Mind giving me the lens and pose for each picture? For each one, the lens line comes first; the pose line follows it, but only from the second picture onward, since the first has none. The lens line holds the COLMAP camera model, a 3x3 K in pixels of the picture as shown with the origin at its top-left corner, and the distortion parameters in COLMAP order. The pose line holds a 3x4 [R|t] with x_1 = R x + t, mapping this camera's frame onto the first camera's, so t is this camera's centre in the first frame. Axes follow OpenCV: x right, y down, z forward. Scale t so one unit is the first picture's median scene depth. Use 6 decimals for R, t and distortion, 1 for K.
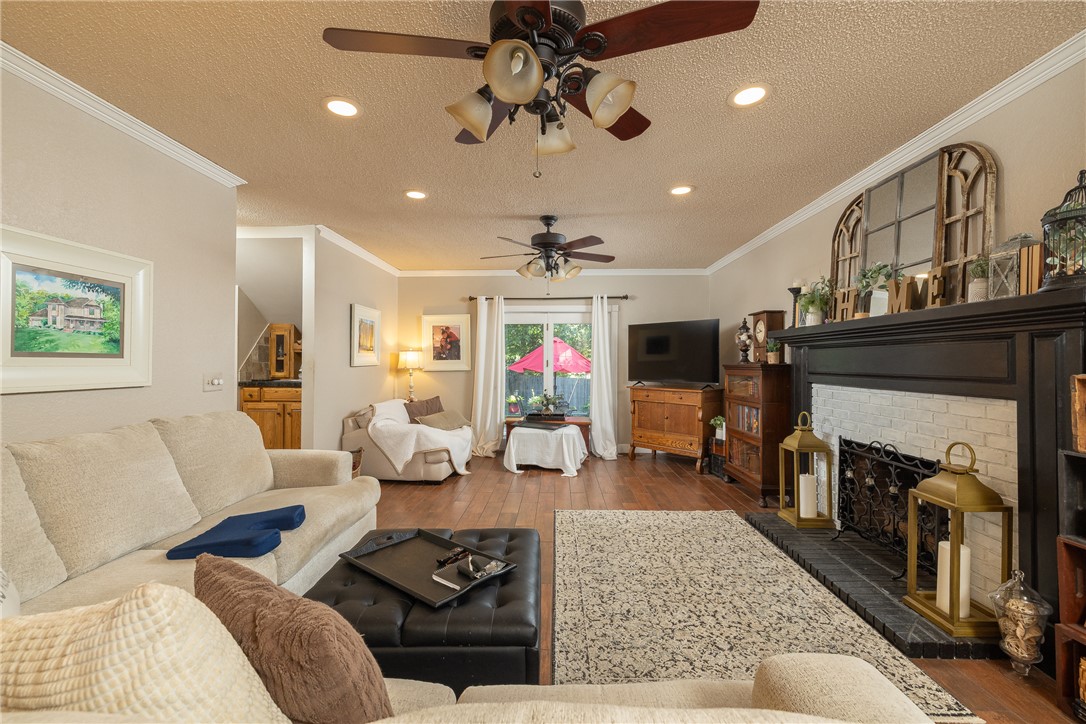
lens RADIAL K [[456.2, 0, 540.2], [0, 456.2, 360.0], [0, 0, 1]] dist [0.000456, 0.000341]
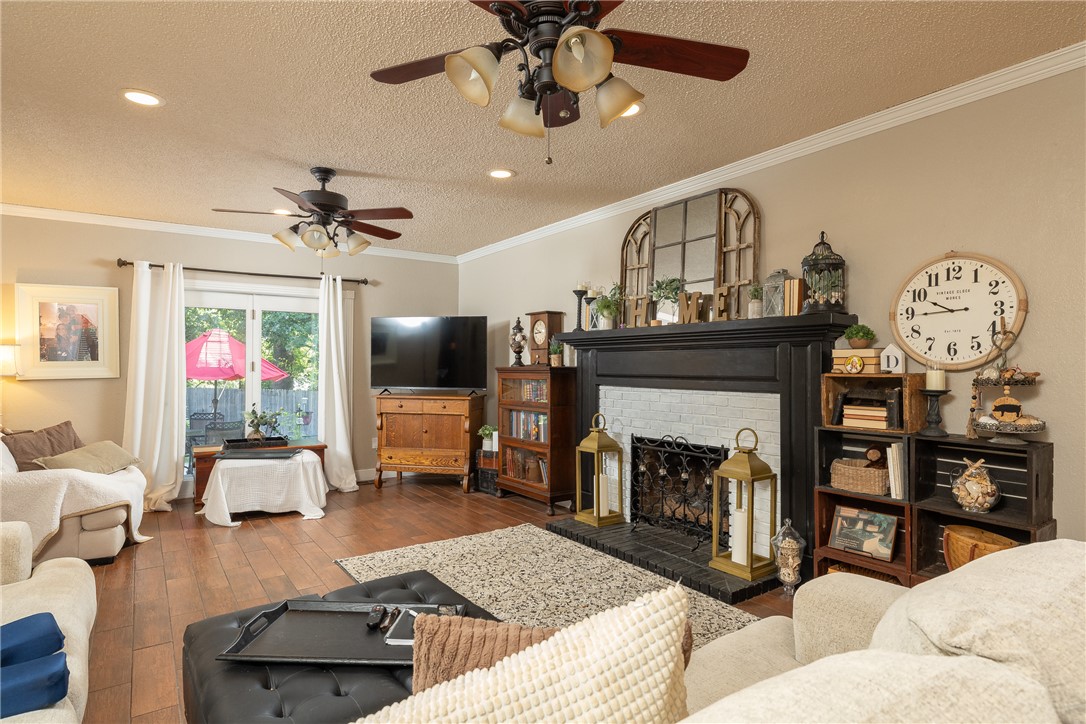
lens RADIAL K [[588.7, 0, 541.5], [0, 588.7, 365.2], [0, 0, 1]] dist [-0.001808, -0.000016]
pose [[0.802952, -0.000015, 0.596044, -0.317484], [-0.003204, 0.999985, 0.004342, -0.000157], [-0.596035, -0.005396, 0.802940, 0.018935]]
